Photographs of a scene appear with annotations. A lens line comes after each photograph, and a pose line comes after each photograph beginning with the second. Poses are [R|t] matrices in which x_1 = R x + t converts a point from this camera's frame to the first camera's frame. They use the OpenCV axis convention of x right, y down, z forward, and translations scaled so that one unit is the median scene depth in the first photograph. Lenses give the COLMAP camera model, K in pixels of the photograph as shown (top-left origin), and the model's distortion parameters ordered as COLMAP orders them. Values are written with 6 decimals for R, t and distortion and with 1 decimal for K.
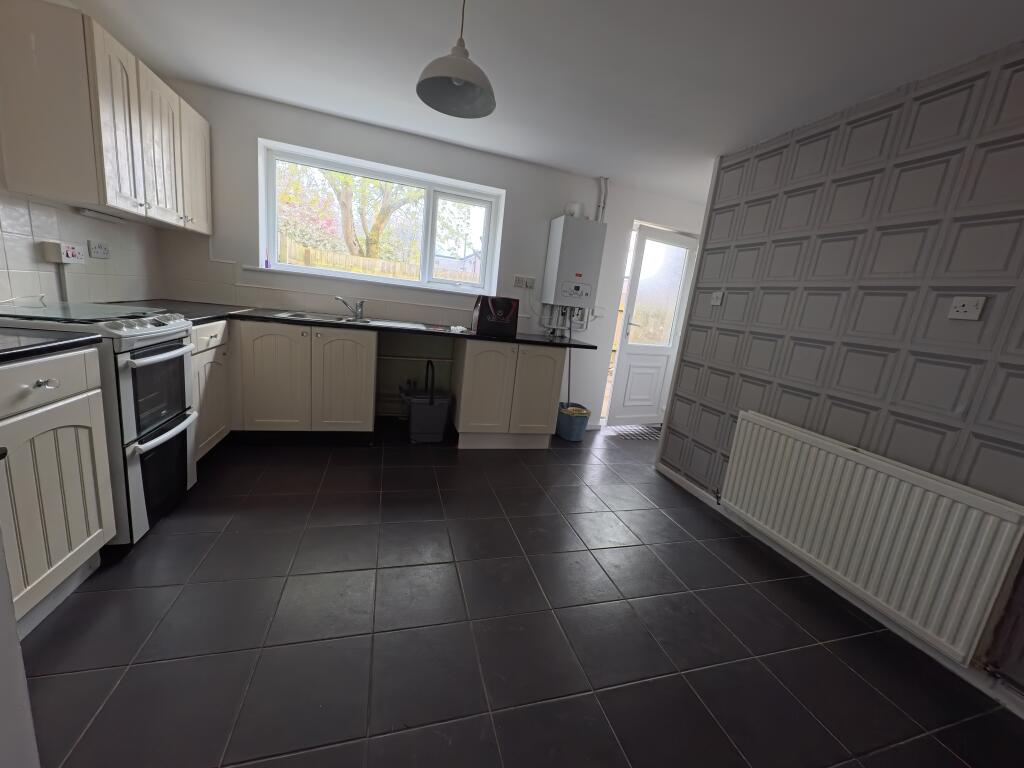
lens RADIAL K [[400.6, 0, 512.0], [0, 400.6, 384.0], [0, 0, 1]] dist [0.017343, 0.000074]
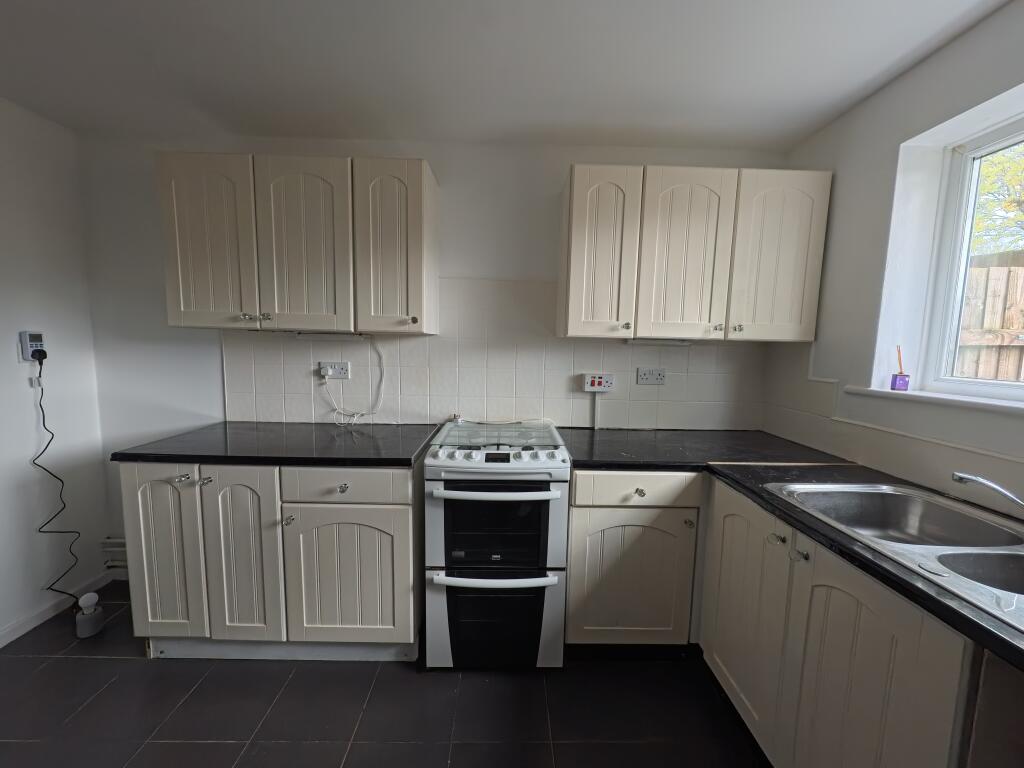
lens RADIAL K [[400.6, 0, 512.0], [0, 400.6, 384.0], [0, 0, 1]] dist [0.017343, 0.000074]
pose [[-0.258849, -0.001412, -0.965917, -0.012908], [-0.239939, 0.968749, 0.062883, -0.322442], [0.935642, 0.248038, -0.251099, 1.038856]]
